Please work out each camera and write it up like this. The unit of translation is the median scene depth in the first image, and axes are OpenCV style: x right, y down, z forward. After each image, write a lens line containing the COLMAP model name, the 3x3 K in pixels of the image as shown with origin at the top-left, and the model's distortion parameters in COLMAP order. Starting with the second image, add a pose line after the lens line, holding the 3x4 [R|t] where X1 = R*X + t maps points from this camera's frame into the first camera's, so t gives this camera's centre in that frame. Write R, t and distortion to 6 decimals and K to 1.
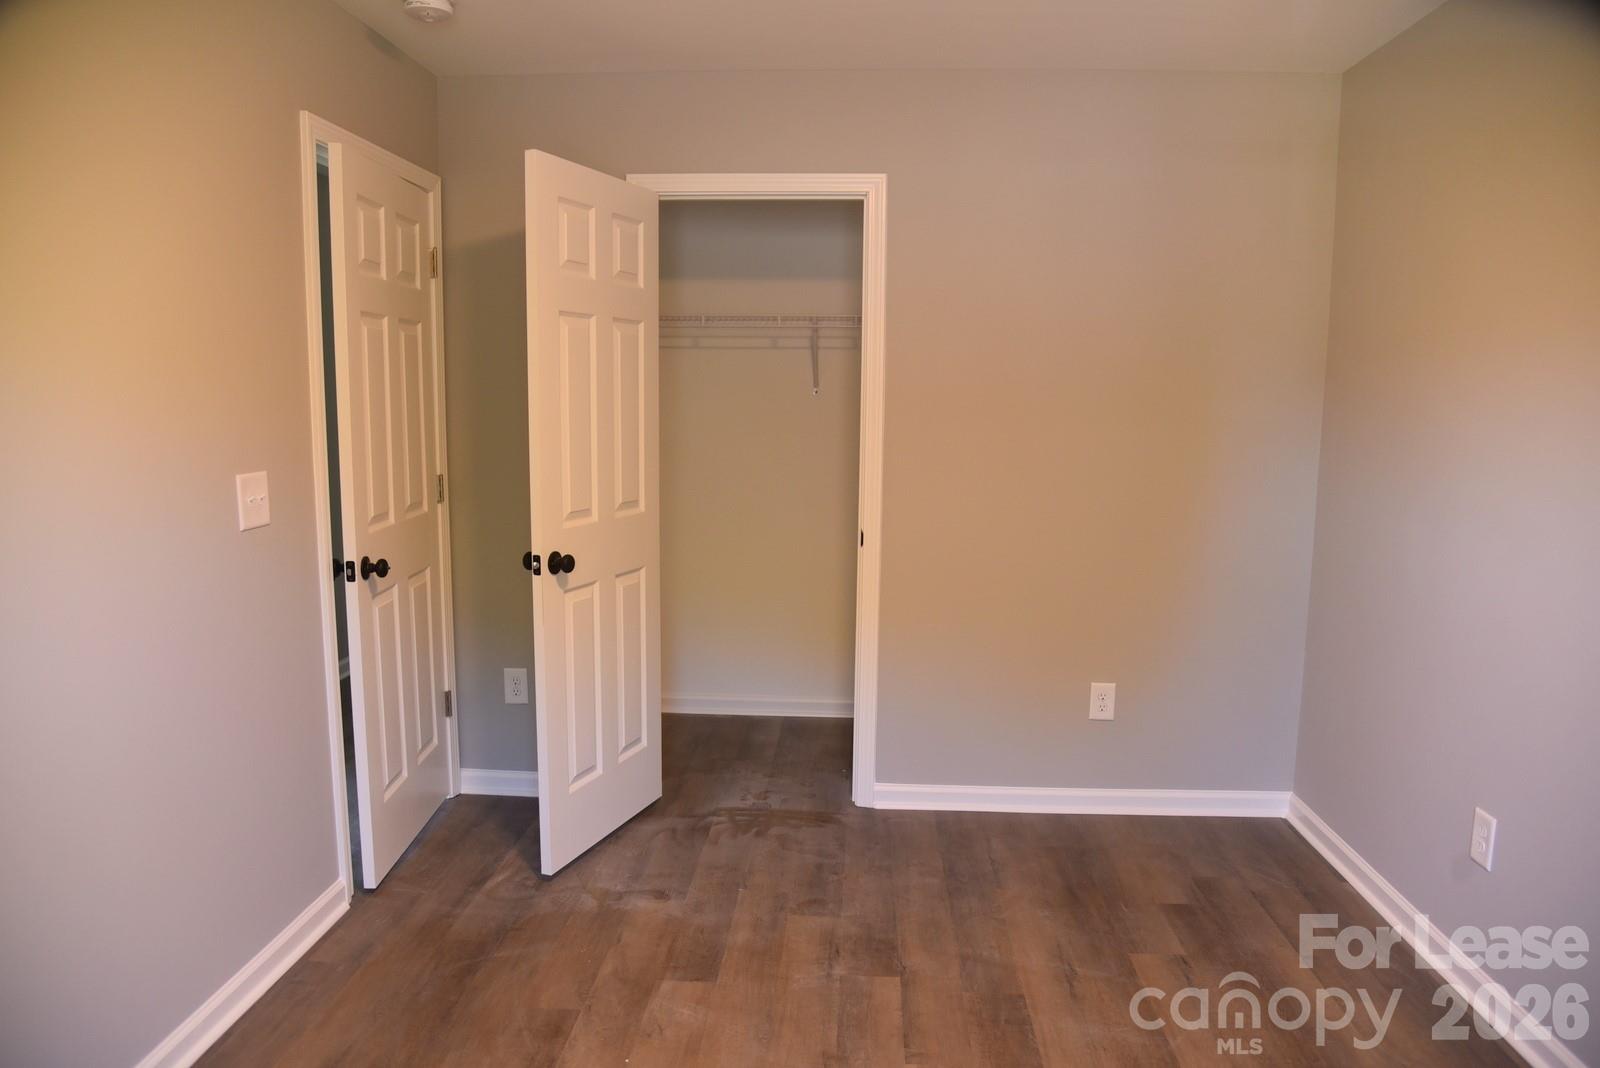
lens RADIAL K [[1115.4, 0, 813.2], [0, 1115.4, 555.7], [0, 0, 1]] dist [-0.102818, 0.079548]
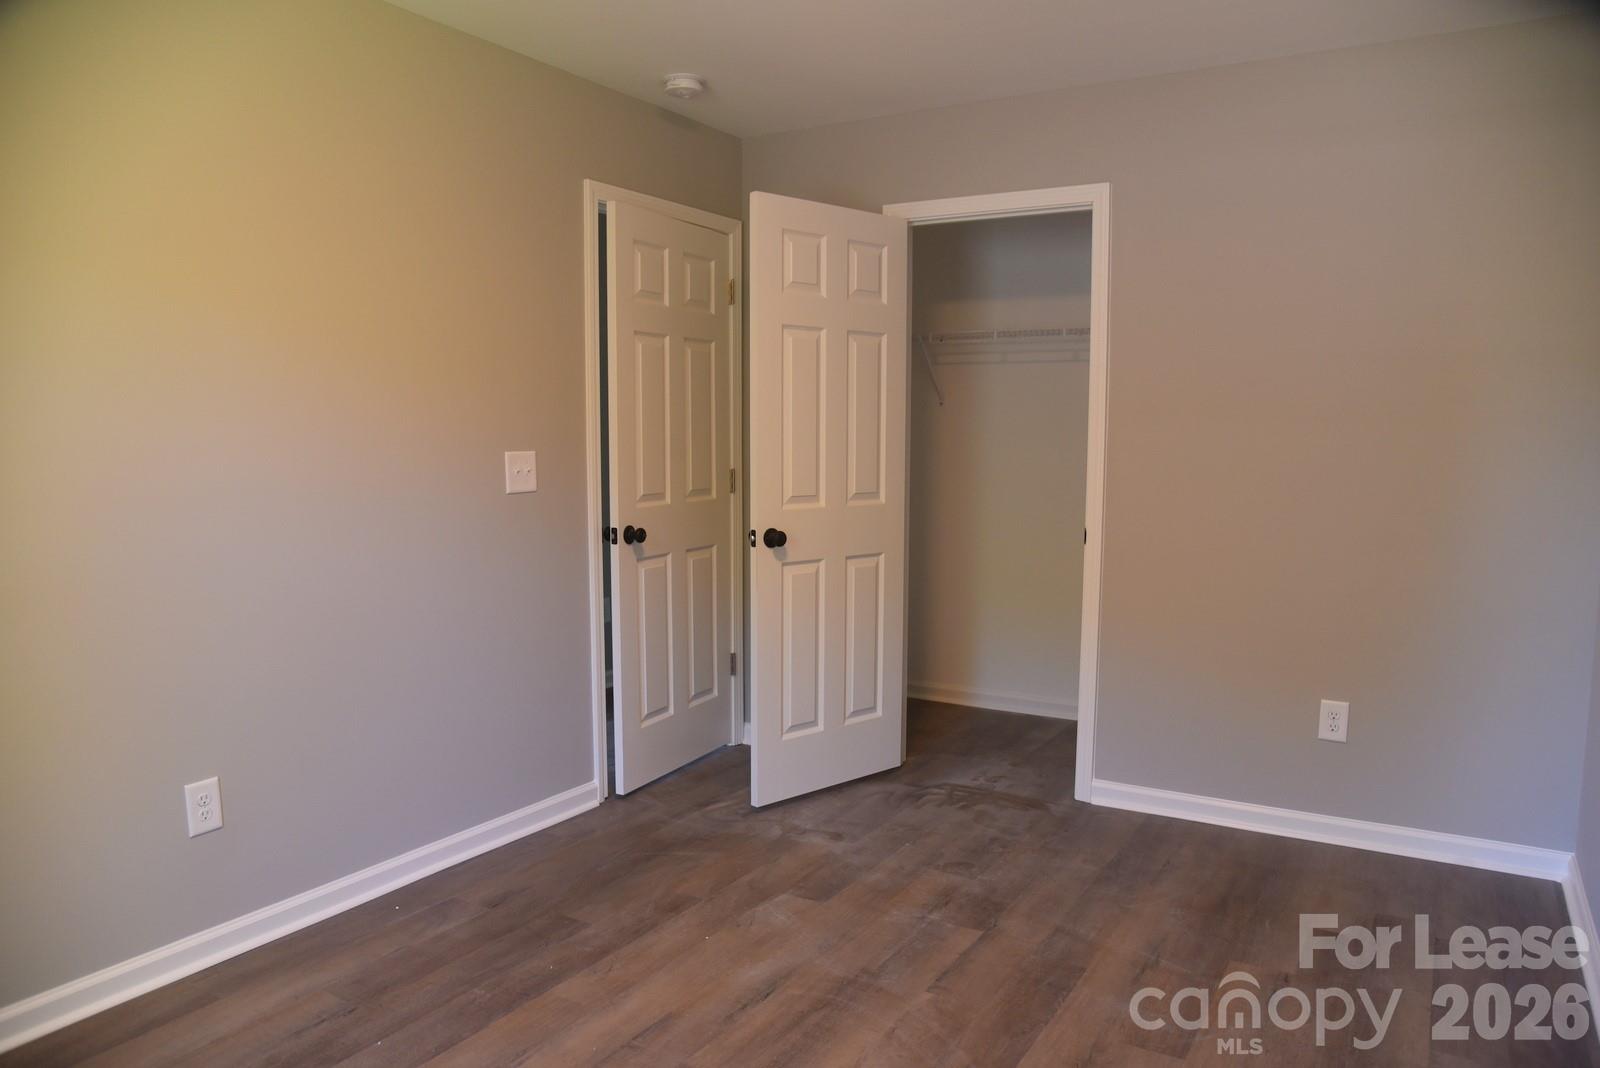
lens RADIAL K [[1115.4, 0, 813.2], [0, 1115.4, 555.7], [0, 0, 1]] dist [-0.102818, 0.079548]
pose [[0.888237, 0.044693, -0.457207, 0.335812], [-0.060783, 0.997940, -0.020536, 0.045026], [0.455347, 0.046031, 0.889123, -0.028140]]
